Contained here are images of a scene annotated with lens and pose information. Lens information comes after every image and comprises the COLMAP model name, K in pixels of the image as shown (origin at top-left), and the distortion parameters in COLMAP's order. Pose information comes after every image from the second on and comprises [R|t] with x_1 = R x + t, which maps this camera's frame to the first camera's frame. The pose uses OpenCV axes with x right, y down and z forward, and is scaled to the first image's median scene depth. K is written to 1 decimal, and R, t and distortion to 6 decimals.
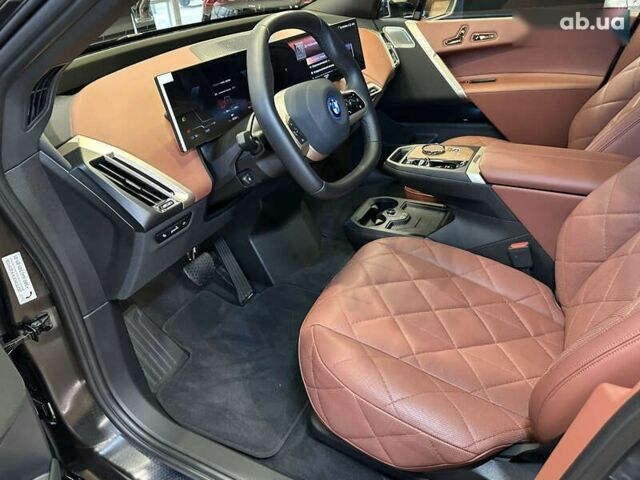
lens RADIAL K [[490.2, 0, 317.9], [0, 490.2, 235.9], [0, 0, 1]] dist [0.081975, -0.116083]
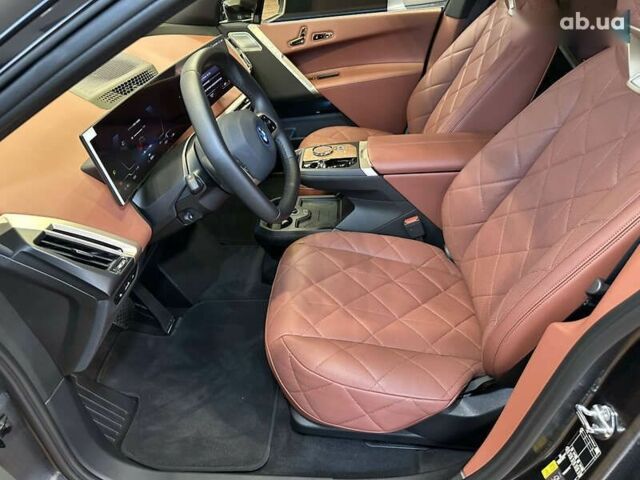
lens RADIAL K [[466.6, 0, 320.0], [0, 466.6, 240.0], [0, 0, 1]] dist [0.120332, -0.193372]
pose [[0.913741, -0.228236, 0.336133, -0.196092], [0.207907, 0.973446, 0.095804, -0.090859], [-0.349073, -0.017655, 0.936929, 0.004299]]
